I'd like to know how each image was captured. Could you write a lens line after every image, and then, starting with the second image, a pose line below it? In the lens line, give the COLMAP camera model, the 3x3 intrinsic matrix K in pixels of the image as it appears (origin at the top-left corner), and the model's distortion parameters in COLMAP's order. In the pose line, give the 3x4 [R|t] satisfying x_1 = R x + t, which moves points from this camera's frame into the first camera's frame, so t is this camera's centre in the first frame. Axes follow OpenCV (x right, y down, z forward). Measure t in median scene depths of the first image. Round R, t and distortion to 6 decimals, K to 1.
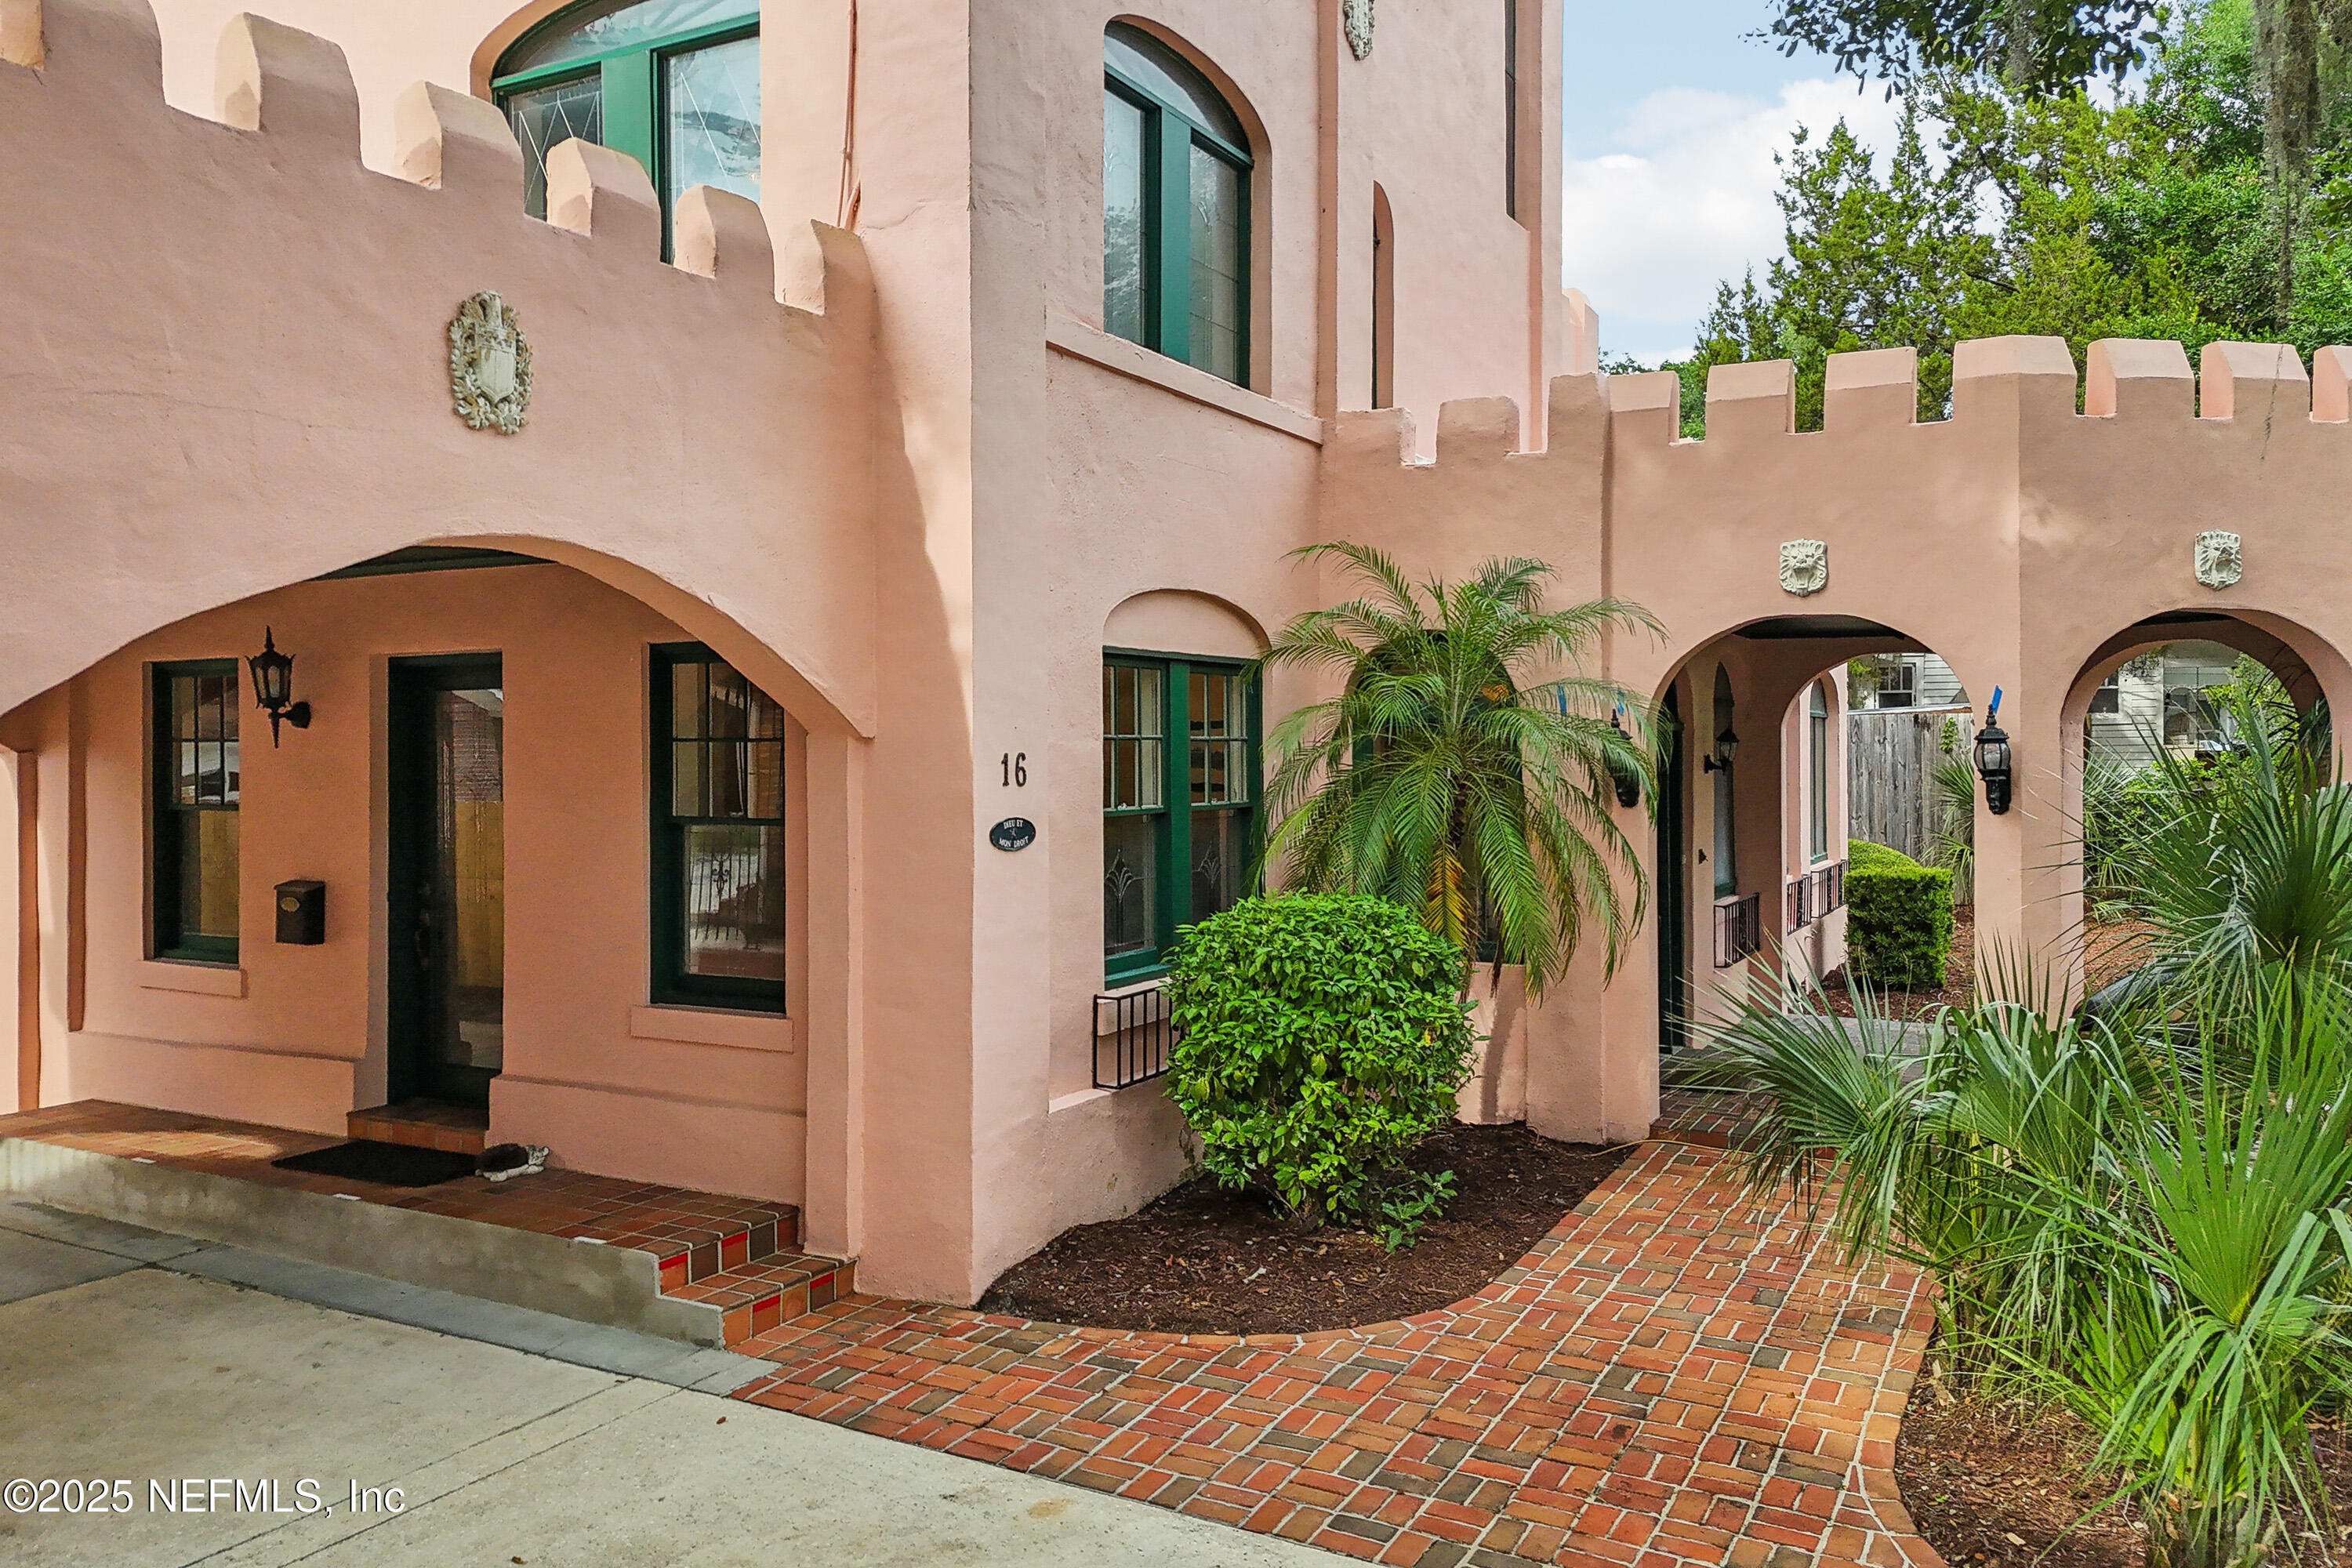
lens RADIAL K [[1755.0, 0, 1171.3], [0, 1755.0, 770.4], [0, 0, 1]] dist [0.035275, -0.007640]
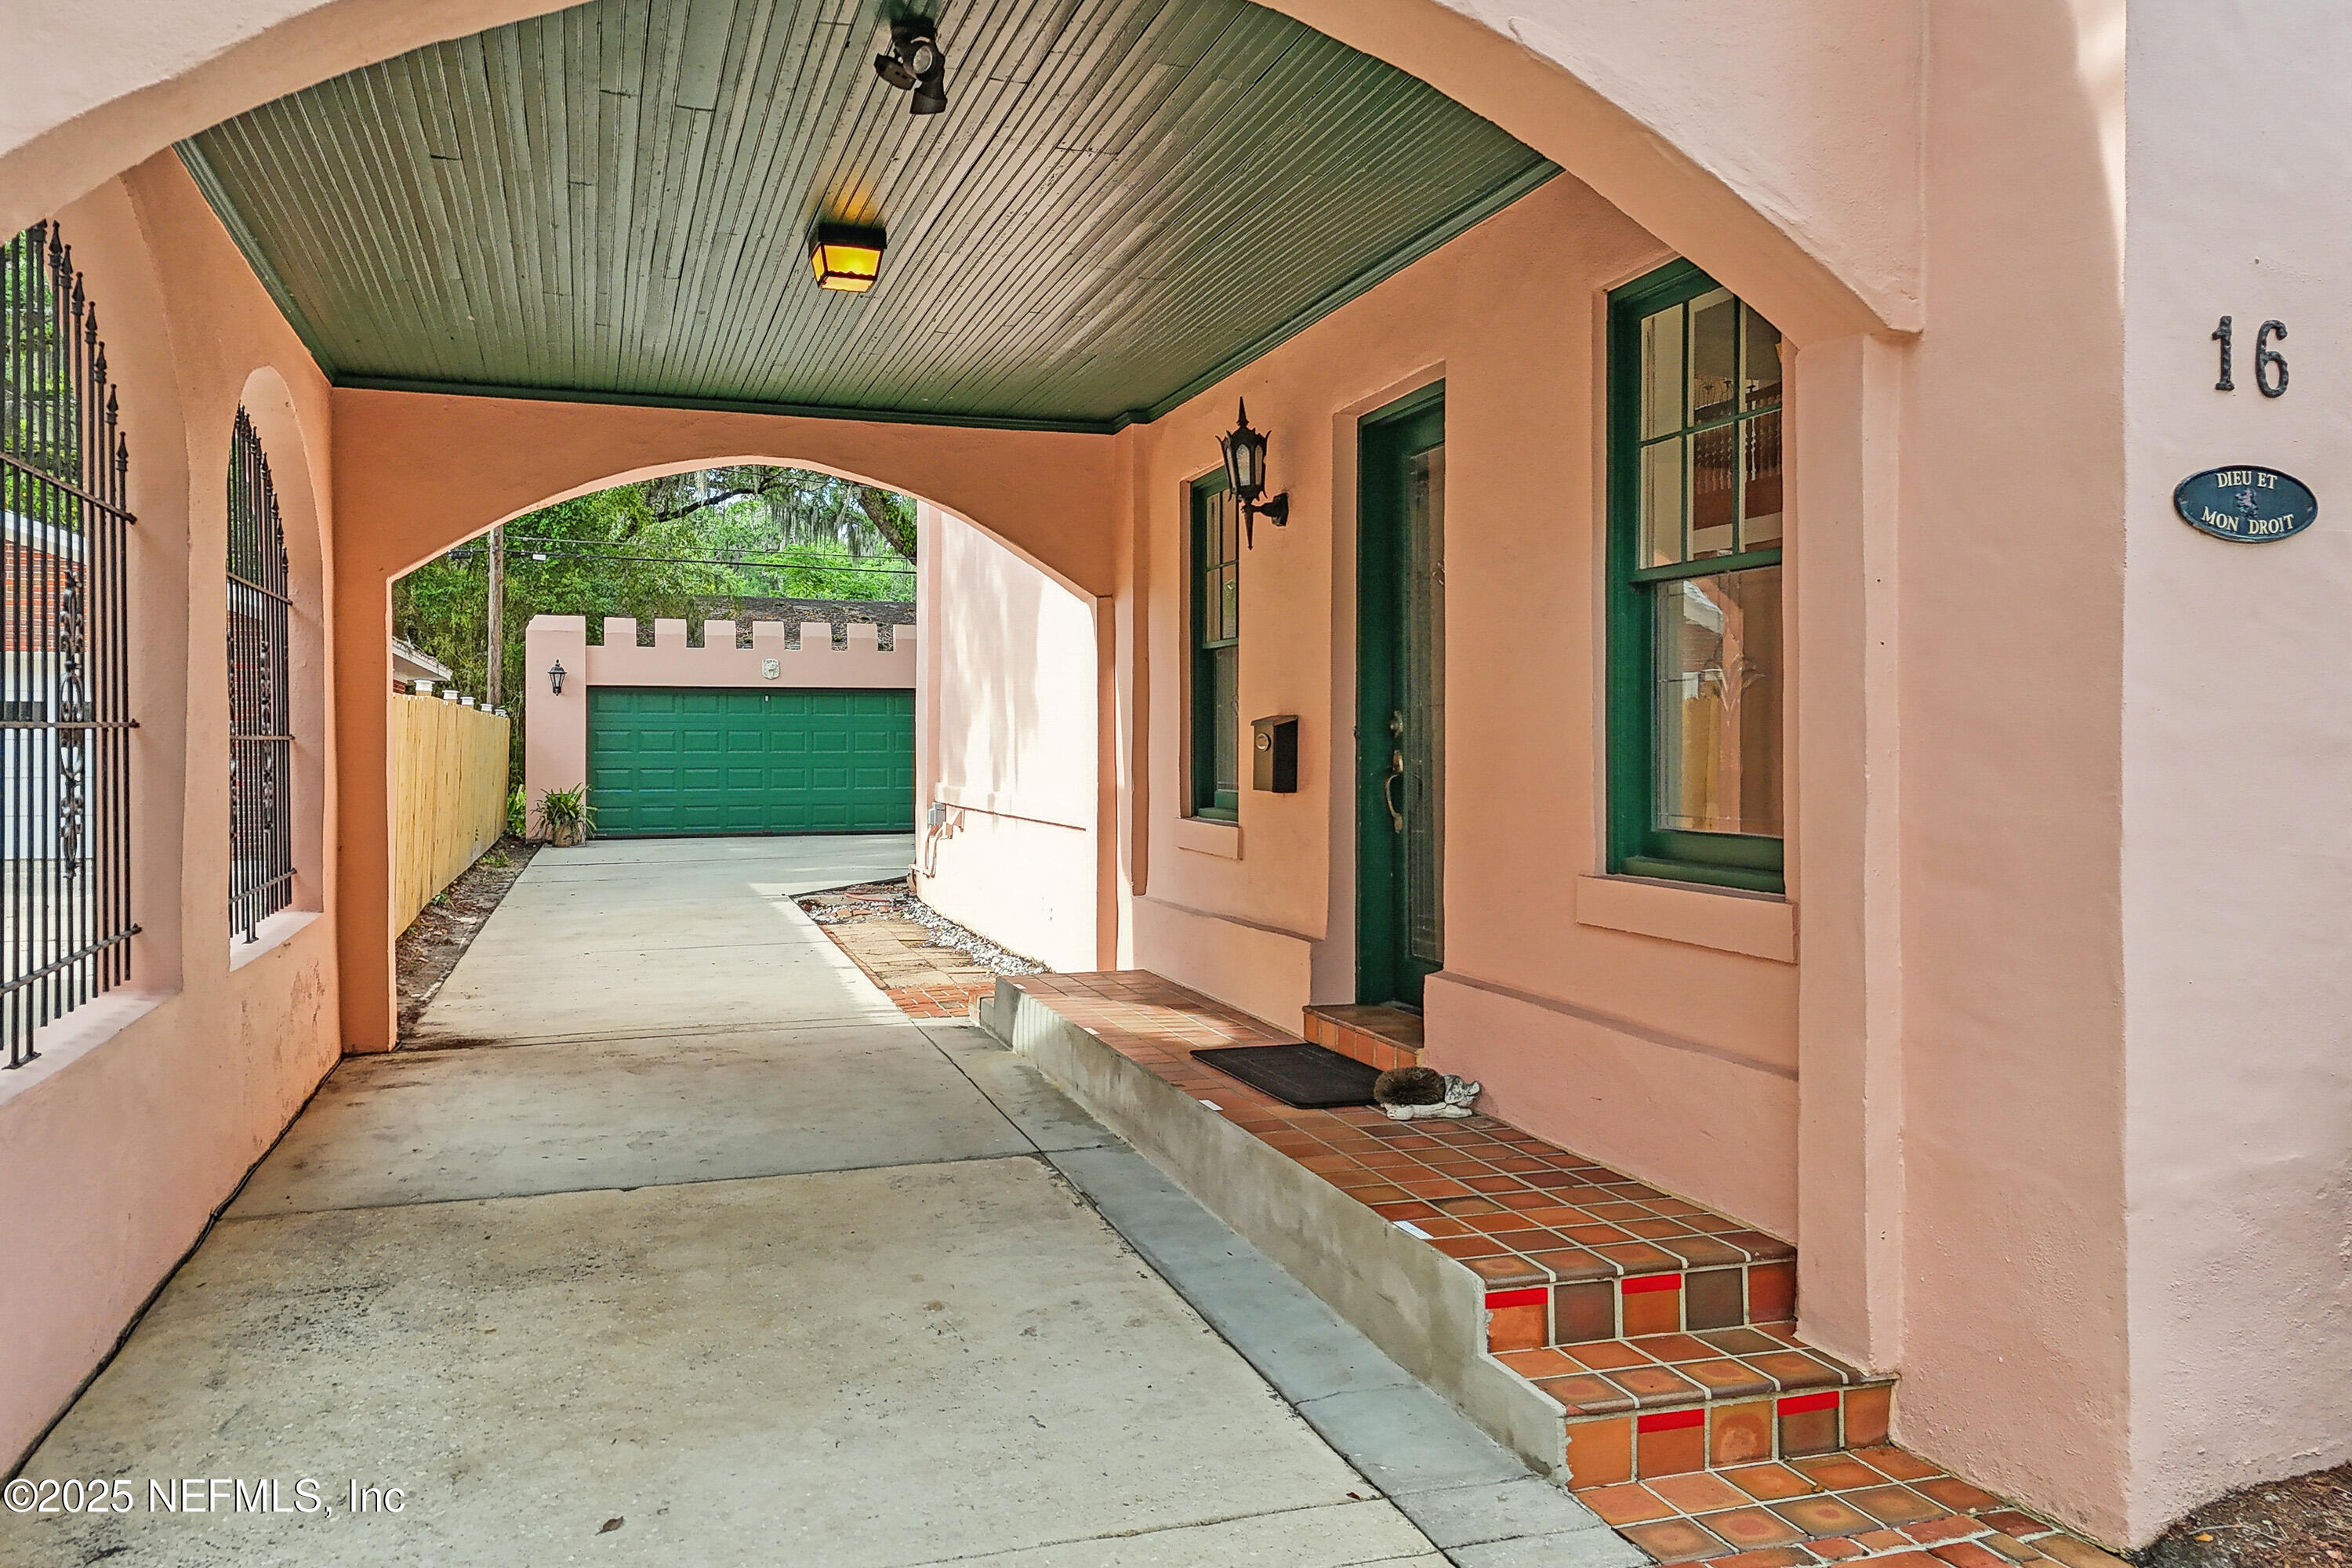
lens RADIAL K [[1743.9, 0, 1175.8], [0, 1743.9, 735.5], [0, 0, 1]] dist [0.050288, -0.027090]
pose [[0.735674, 0.003351, -0.677327, 0.013395], [-0.014270, 0.999842, -0.010553, 0.102093], [0.677185, 0.017429, 0.735606, 0.488323]]
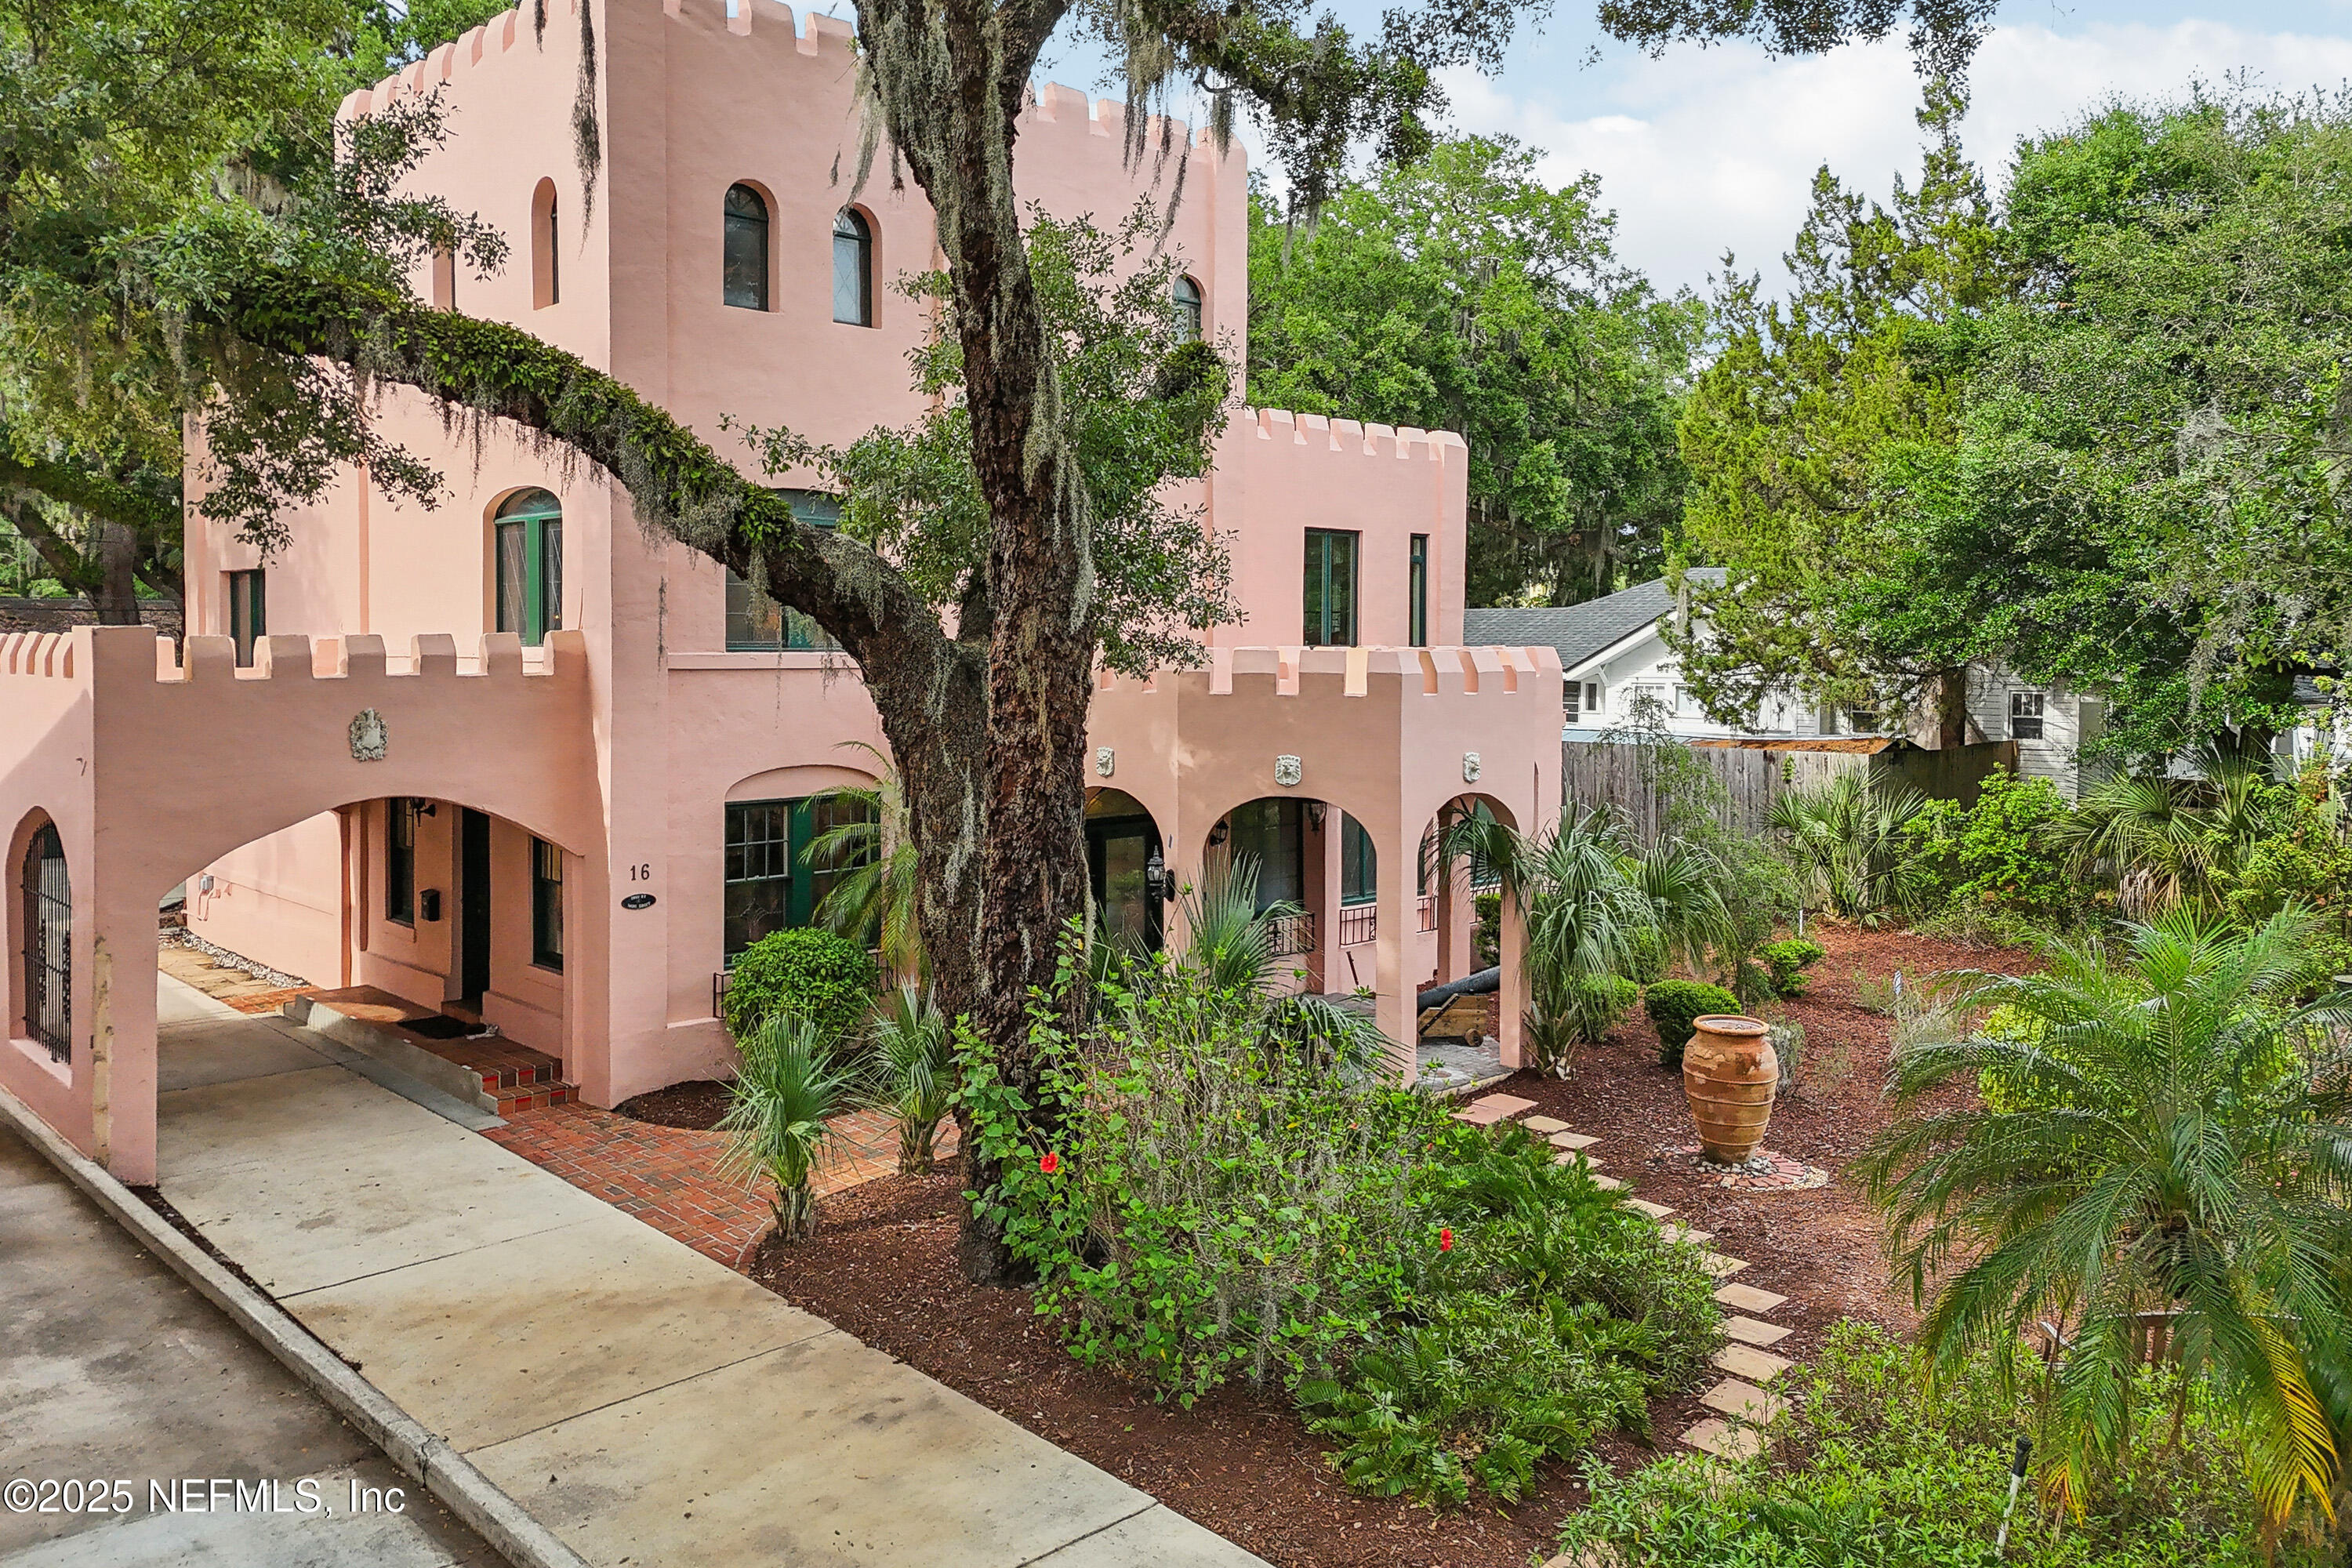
lens RADIAL K [[1764.0, 0, 1164.3], [0, 1764.0, 715.7], [0, 0, 1]] dist [0.034587, -0.001832]
pose [[0.955087, 0.020417, -0.295622, 1.205268], [-0.012073, 0.999476, 0.030024, -0.274238], [0.296080, -0.025106, 0.954833, -0.937123]]
